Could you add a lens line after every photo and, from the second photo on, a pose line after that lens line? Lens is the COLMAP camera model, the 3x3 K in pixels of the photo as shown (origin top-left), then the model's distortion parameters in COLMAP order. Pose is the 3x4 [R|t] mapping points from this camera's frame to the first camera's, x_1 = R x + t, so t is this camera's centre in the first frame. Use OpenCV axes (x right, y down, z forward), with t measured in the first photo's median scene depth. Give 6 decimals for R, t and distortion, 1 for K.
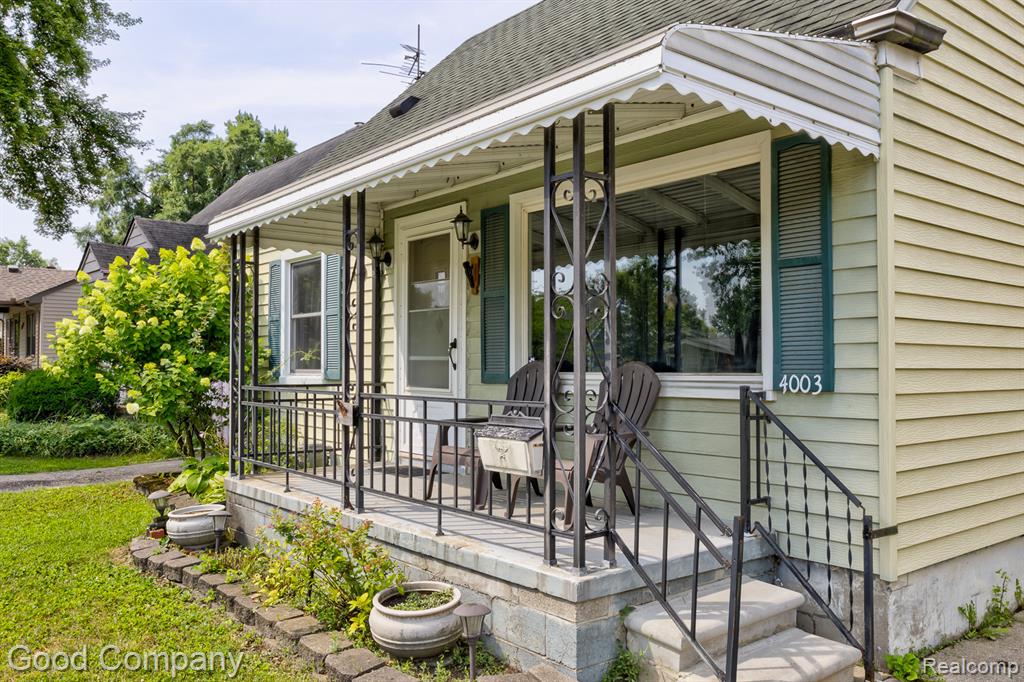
lens RADIAL K [[842.0, 0, 514.0], [0, 842.0, 353.7], [0, 0, 1]] dist [0.002353, 0.004373]
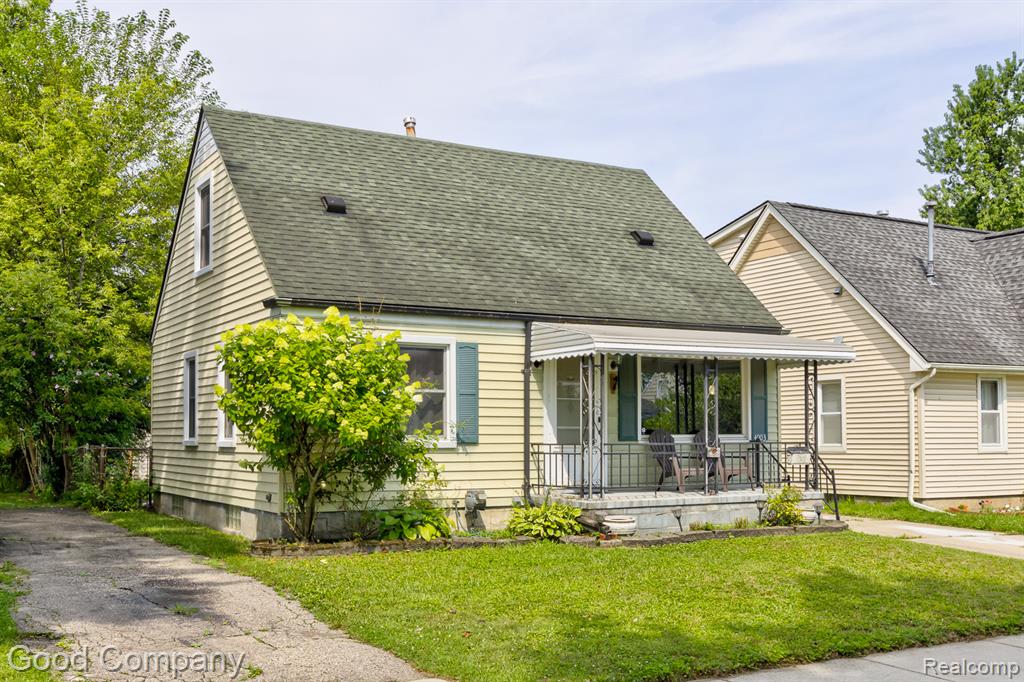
lens RADIAL K [[1143.6, 0, 510.0], [0, 1143.6, 441.2], [0, 0, 1]] dist [-0.000225, -0.014292]
pose [[0.127658, 0.002263, 0.991816, -3.652651], [-0.004282, 0.999989, -0.001731, 0.056645], [-0.991809, -0.004027, 0.127666, 1.281948]]
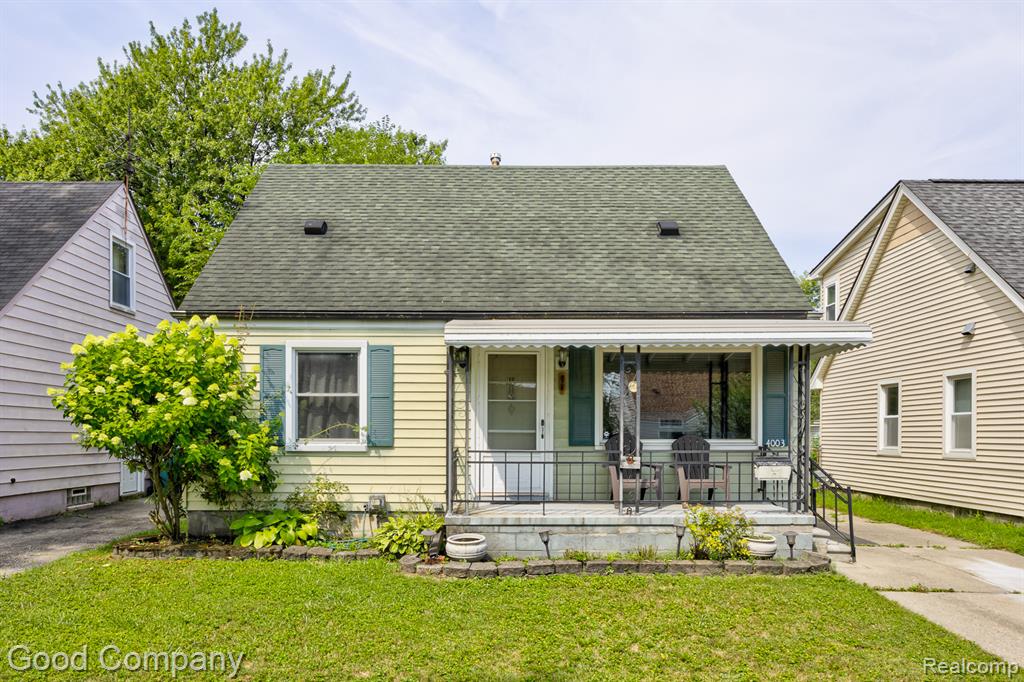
lens RADIAL K [[698.8, 0, 512.1], [0, 698.8, 445.0], [0, 0, 1]] dist [-0.001576, 0.000273]
pose [[0.617657, -0.009682, 0.786388, -1.730777], [-0.011642, 0.999702, 0.021452, 0.004739], [-0.786361, -0.022406, 0.617360, 0.290785]]
